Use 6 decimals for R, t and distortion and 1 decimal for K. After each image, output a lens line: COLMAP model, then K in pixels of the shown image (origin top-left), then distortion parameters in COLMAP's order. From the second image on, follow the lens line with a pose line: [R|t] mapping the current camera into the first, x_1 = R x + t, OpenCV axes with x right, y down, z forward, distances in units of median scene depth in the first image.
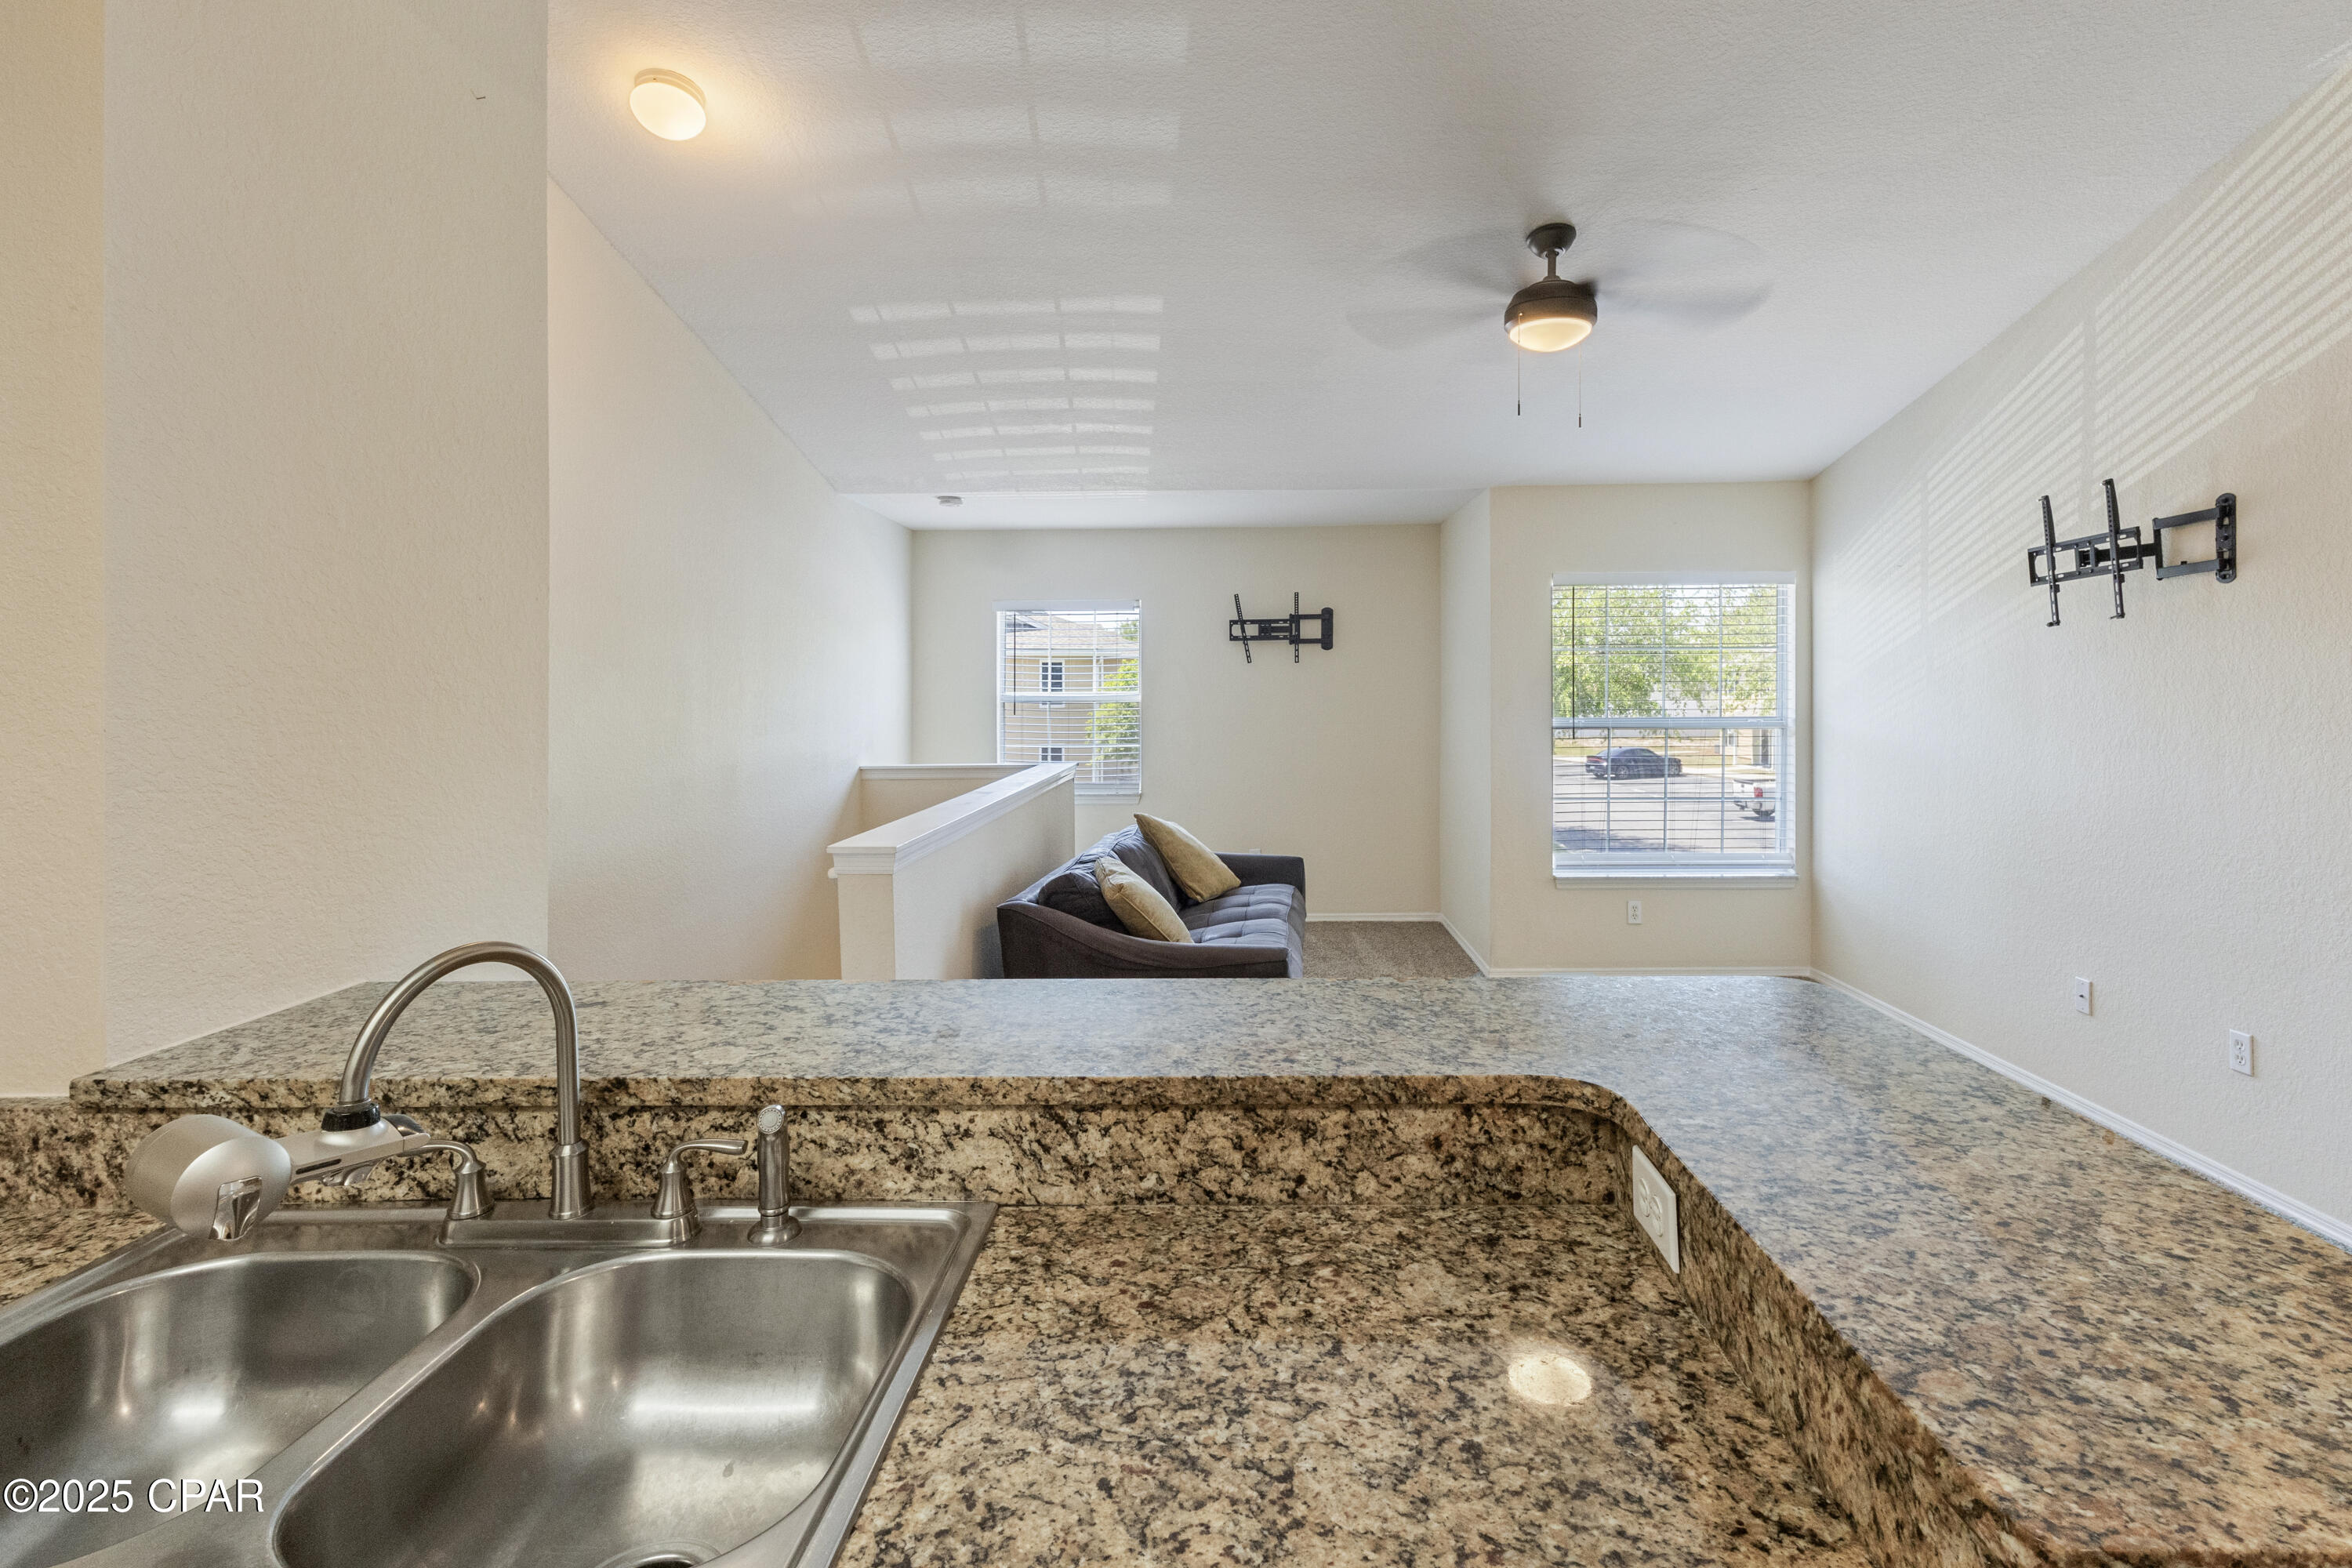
lens RADIAL K [[1240.1, 0, 1197.9], [0, 1240.1, 768.4], [0, 0, 1]] dist [0.001373, 0.003029]
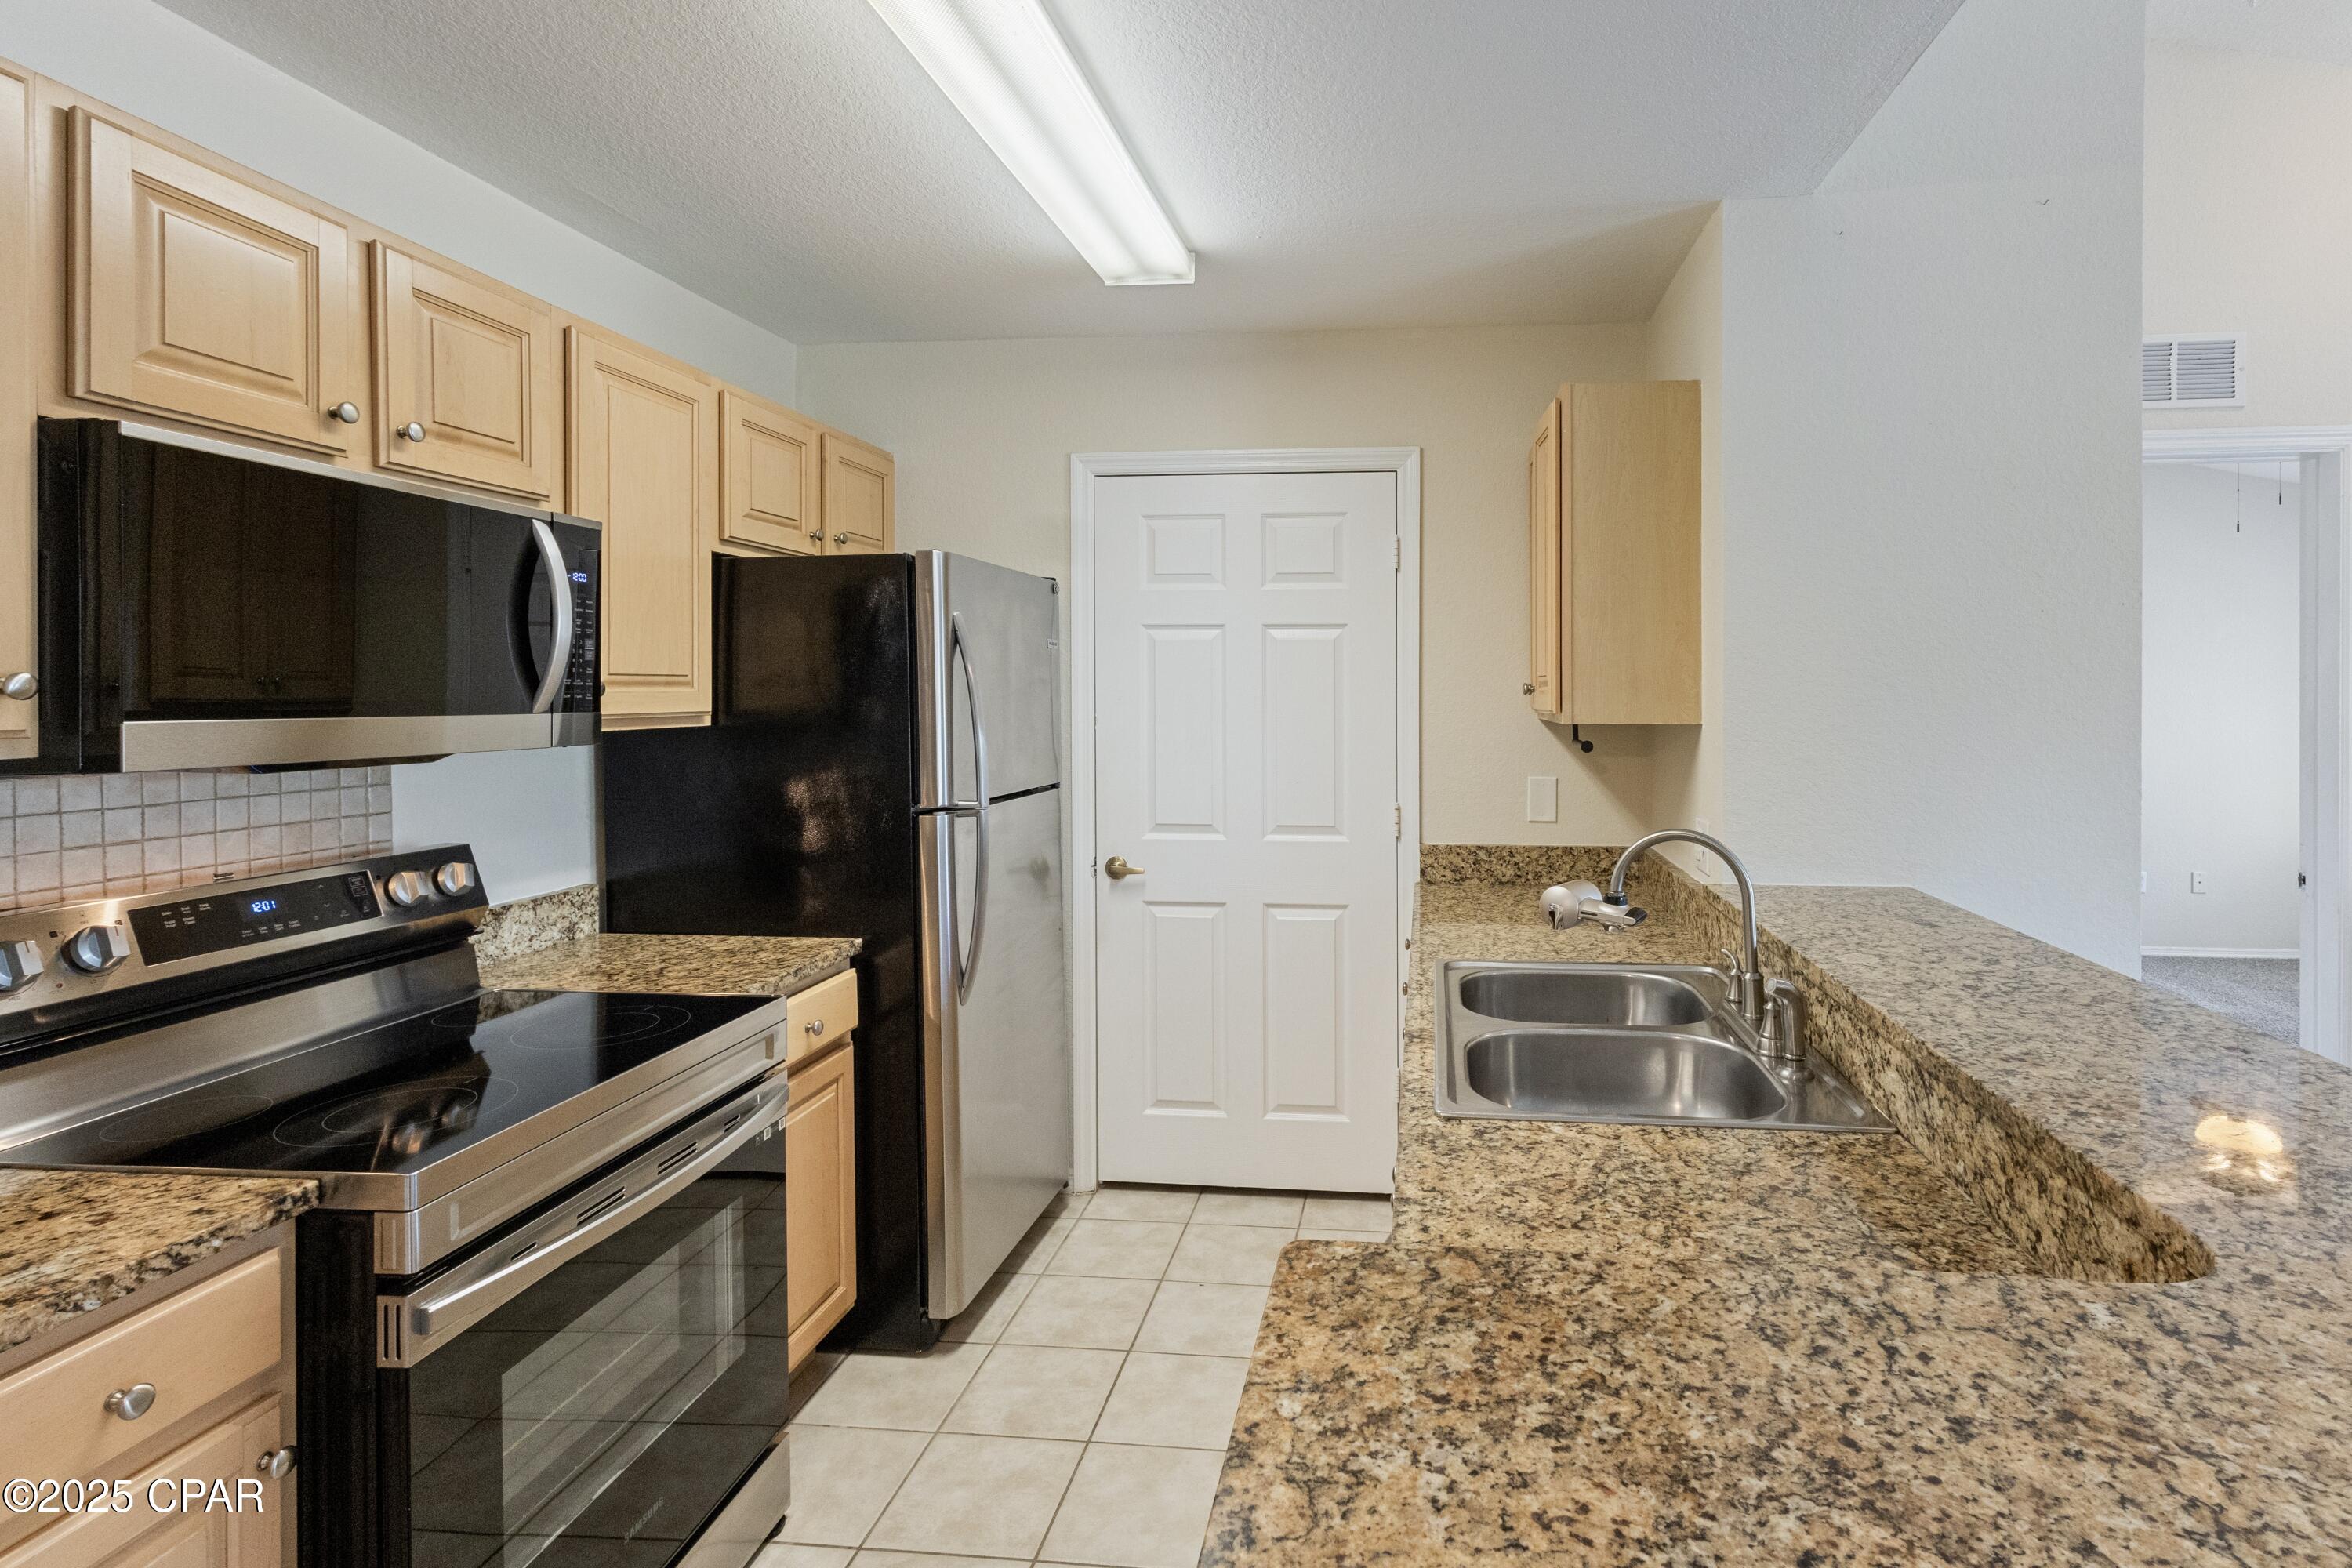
lens RADIAL K [[1199.0, 0, 1316.0], [0, 1199.0, 707.3], [0, 0, 1]] dist [0.002014, 0.000229]
pose [[-0.122355, 0.021664, -0.992250, 1.089302], [-0.065879, 0.997380, 0.029899, -0.053980], [0.990298, 0.069027, -0.120607, 0.584056]]
